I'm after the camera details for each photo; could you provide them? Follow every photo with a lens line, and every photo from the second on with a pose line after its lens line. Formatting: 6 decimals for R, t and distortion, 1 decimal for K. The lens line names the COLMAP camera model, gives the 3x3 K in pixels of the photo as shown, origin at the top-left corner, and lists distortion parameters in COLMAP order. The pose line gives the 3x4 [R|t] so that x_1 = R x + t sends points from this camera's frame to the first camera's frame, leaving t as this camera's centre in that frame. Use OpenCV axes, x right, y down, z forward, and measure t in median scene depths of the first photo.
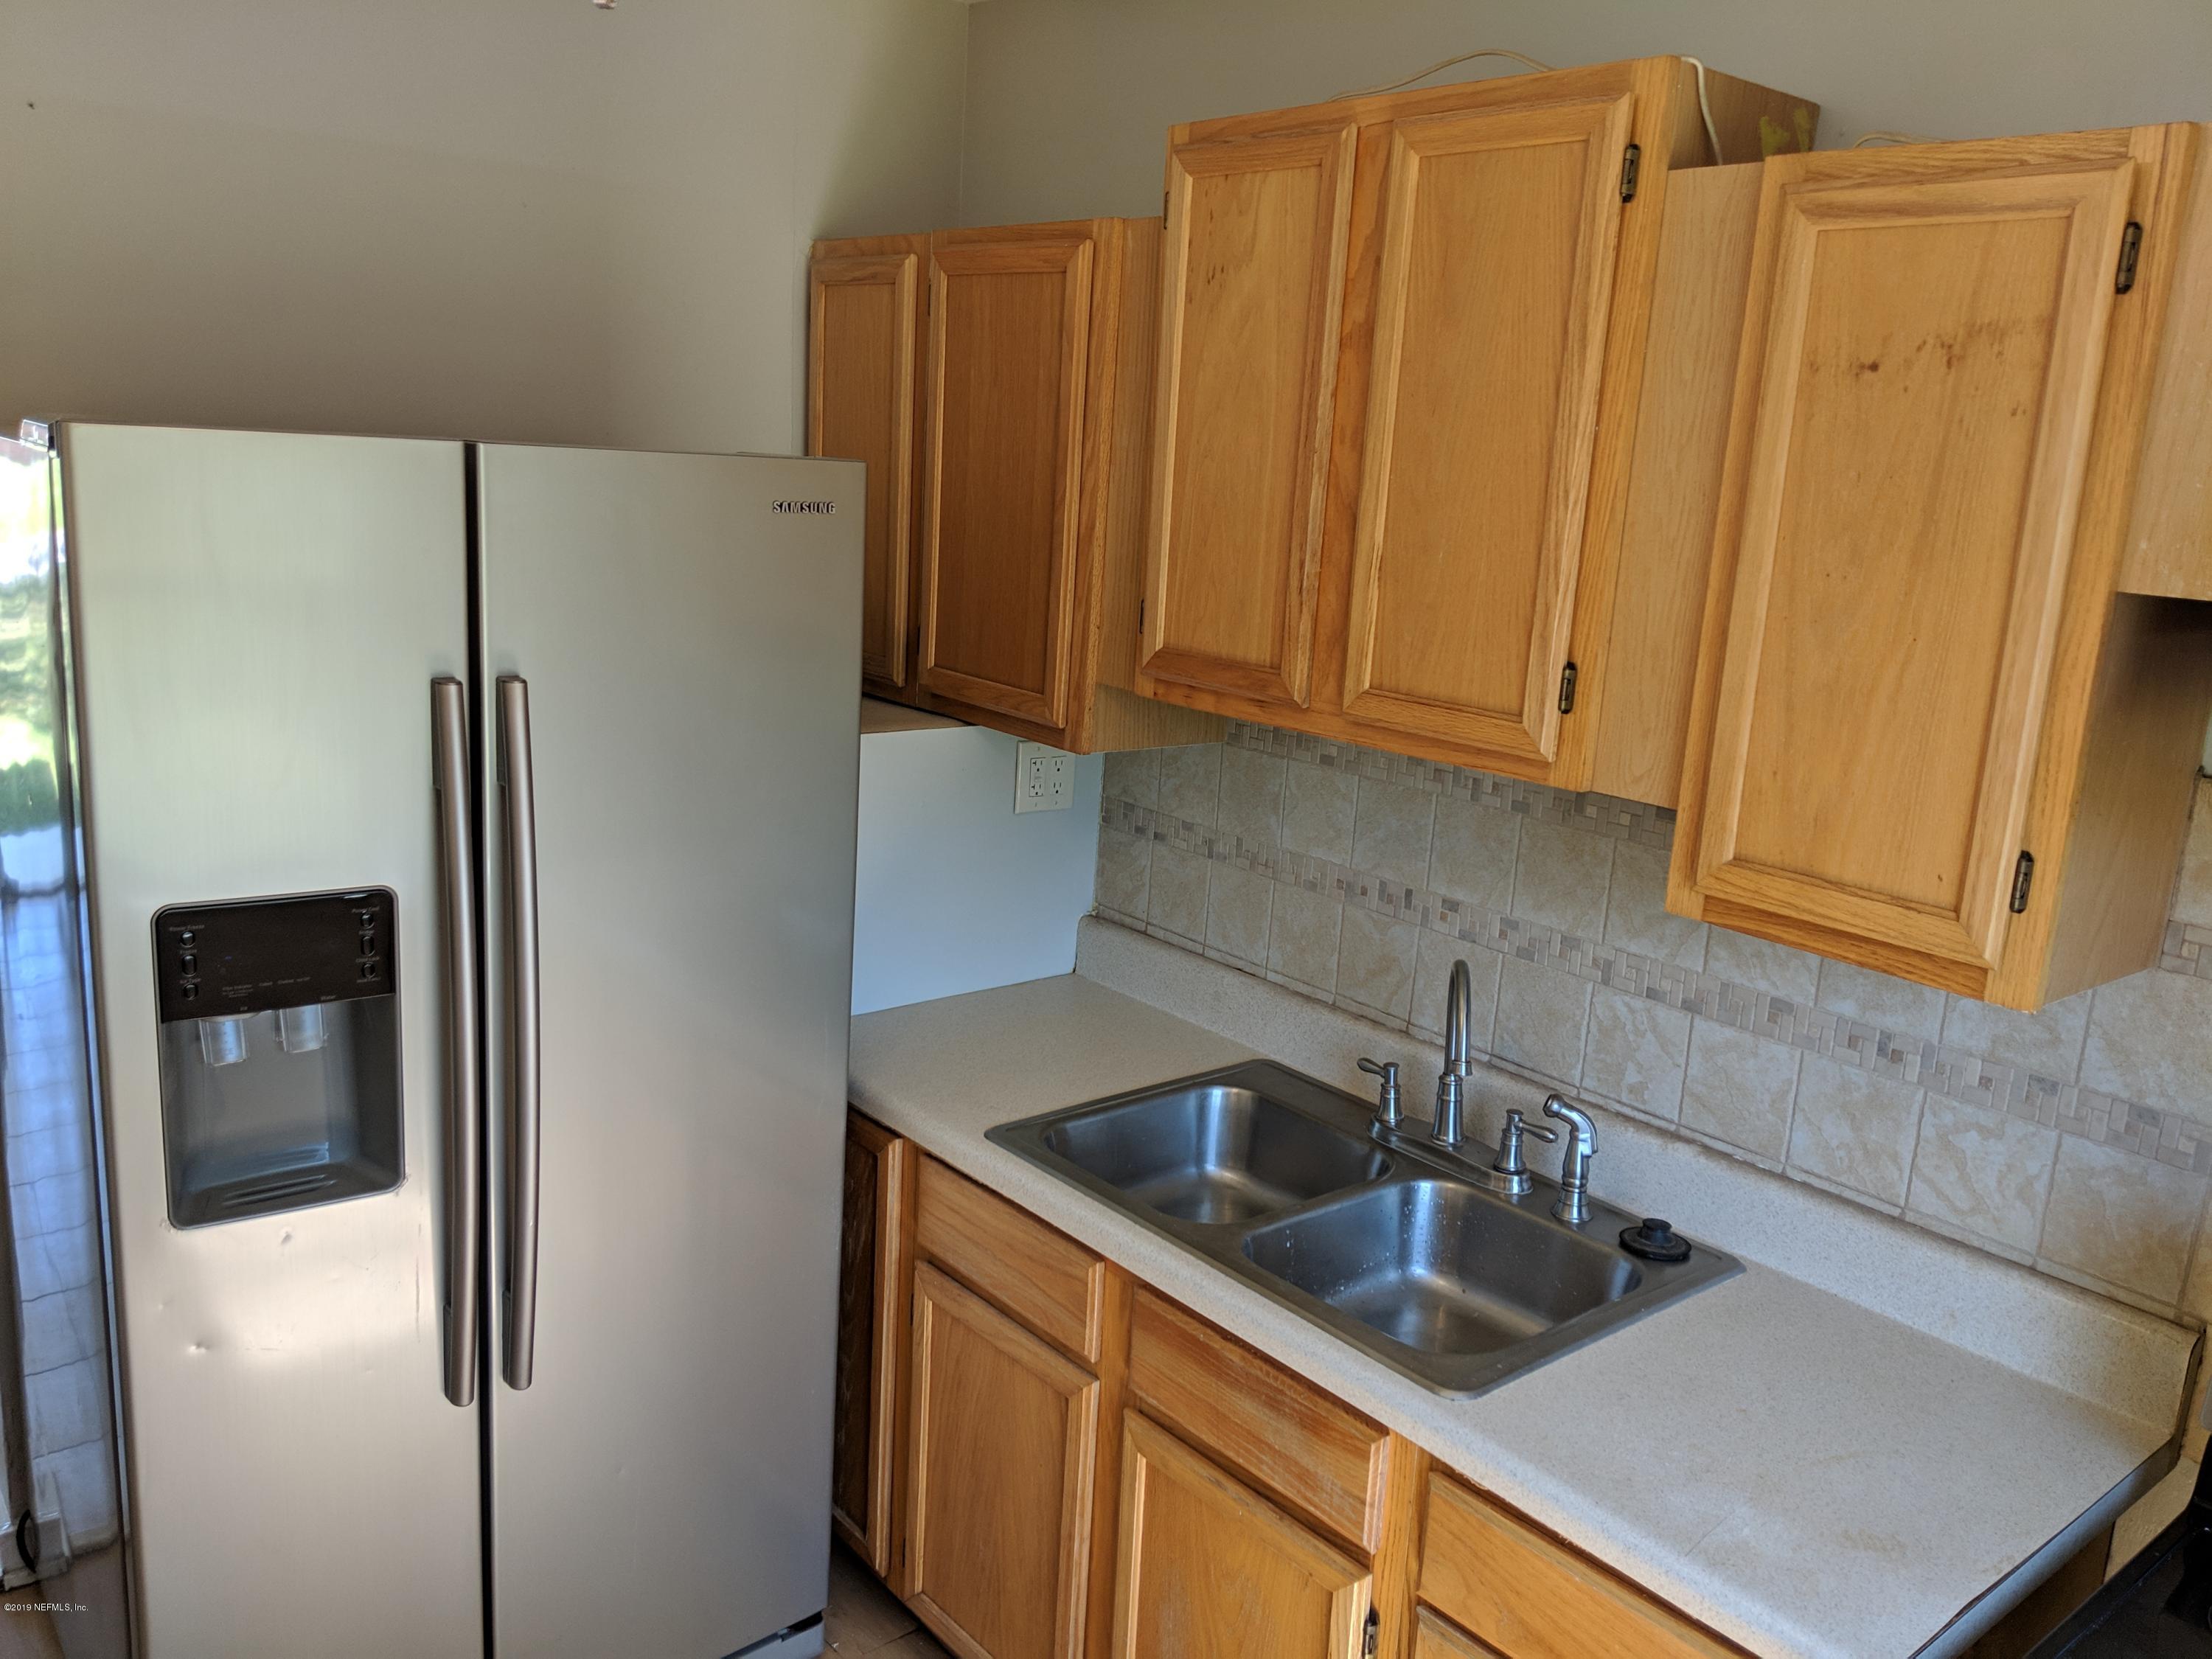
lens RADIAL K [[1762.1, 0, 1113.9], [0, 1762.1, 828.0], [0, 0, 1]] dist [0.067786, -0.177085]
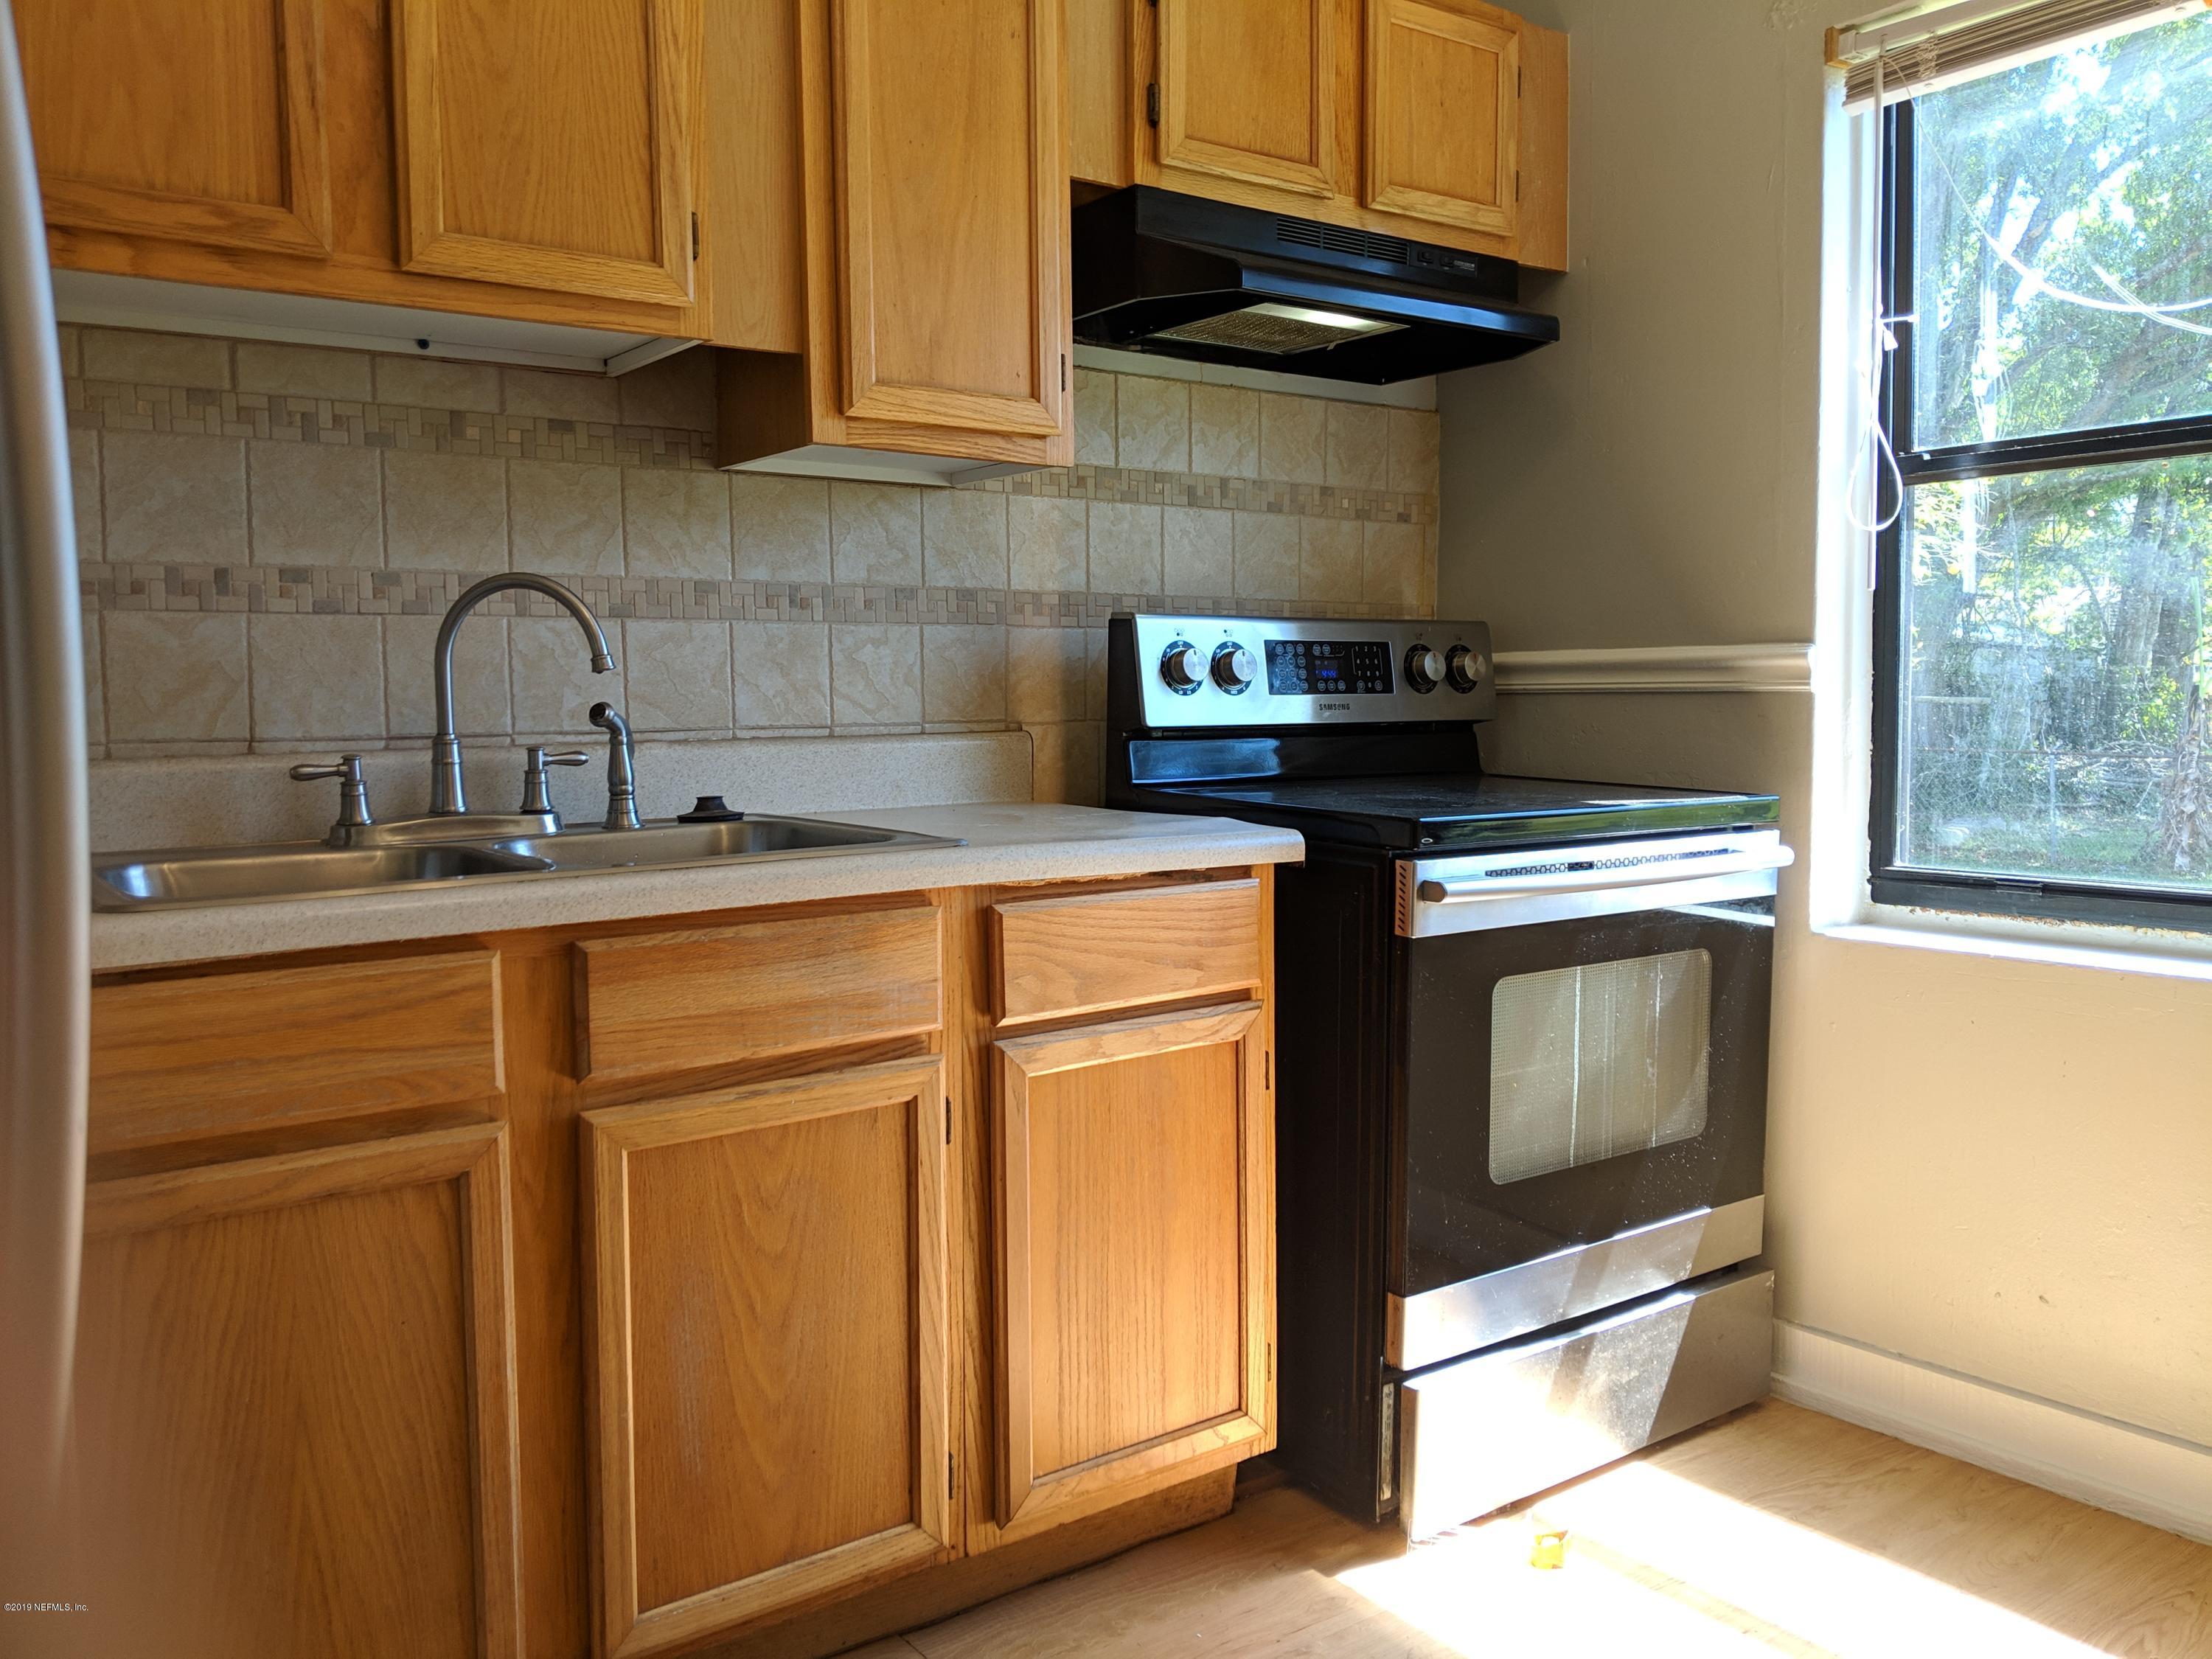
lens RADIAL K [[1762.1, 0, 1113.9], [0, 1762.1, 828.0], [0, 0, 1]] dist [0.067786, -0.177085]
pose [[0.041569, -0.132451, 0.990318, -0.772903], [0.228482, 0.966170, 0.119630, 0.180863], [-0.972660, 0.221297, 0.070425, 0.738840]]
